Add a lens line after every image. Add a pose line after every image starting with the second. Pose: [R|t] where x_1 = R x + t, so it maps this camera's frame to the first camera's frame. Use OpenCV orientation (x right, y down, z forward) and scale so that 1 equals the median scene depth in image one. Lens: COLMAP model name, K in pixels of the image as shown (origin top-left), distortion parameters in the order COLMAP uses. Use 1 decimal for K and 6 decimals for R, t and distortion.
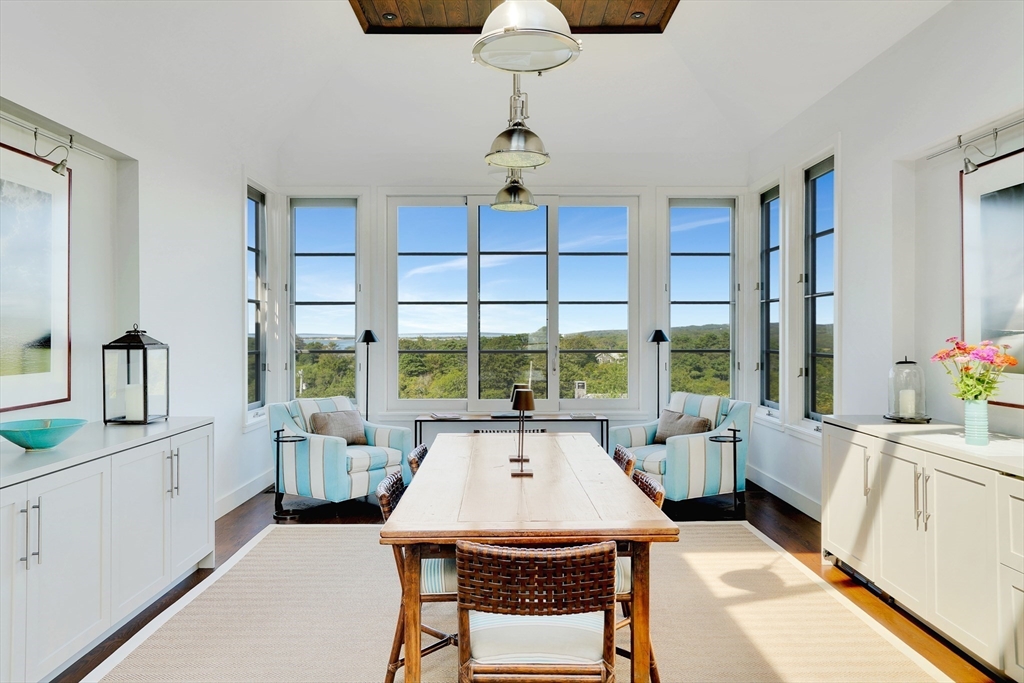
lens RADIAL K [[708.5, 0, 512.5], [0, 708.5, 335.4], [0, 0, 1]] dist [-0.005349, -0.000813]
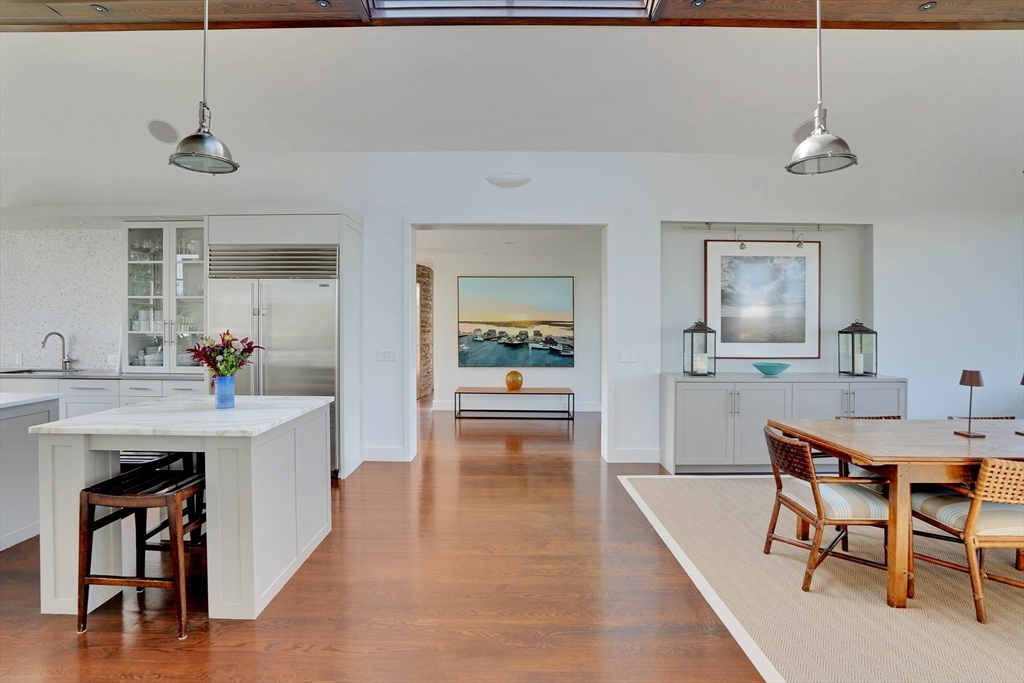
lens RADIAL K [[510.8, 0, 514.3], [0, 510.8, 330.2], [0, 0, 1]] dist [-0.051937, 0.023101]
pose [[-0.001752, 0.015317, -0.999881, 0.569835], [-0.008476, 0.999847, 0.015331, -0.001087], [0.999963, 0.008502, -0.001622, 0.109251]]
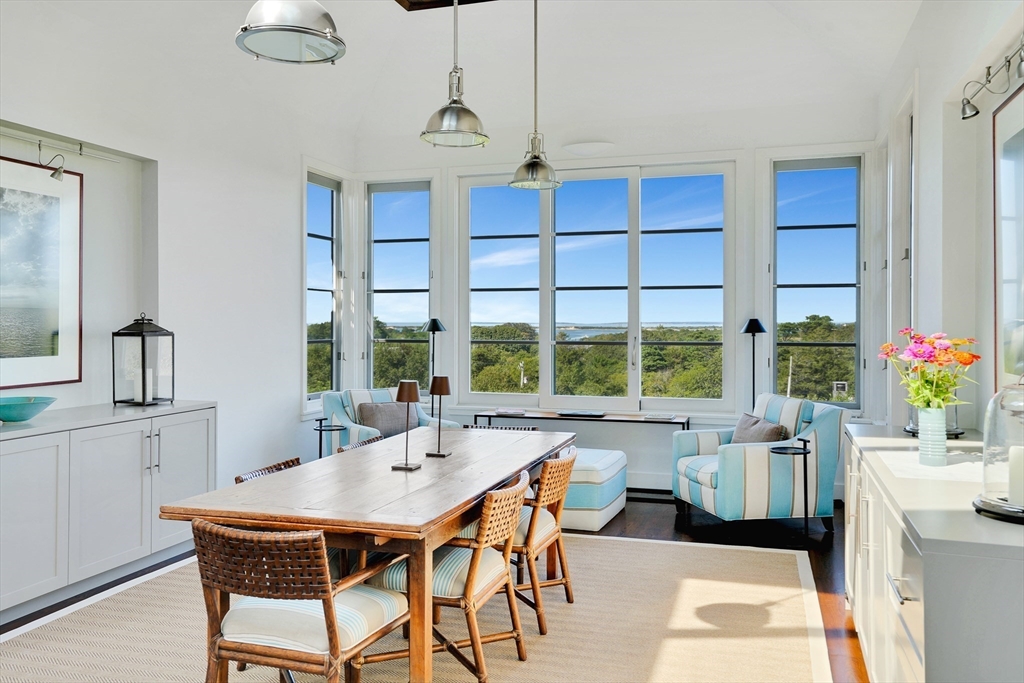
lens RADIAL K [[809.8, 0, 520.8], [0, 809.8, 317.4], [0, 0, 1]] dist [0.011797, -0.000327]
pose [[0.951120, 0.000324, -0.308822, 0.312497], [-0.003127, 0.999958, -0.008581, -0.000314], [0.308806, 0.009127, 0.951081, -0.001885]]
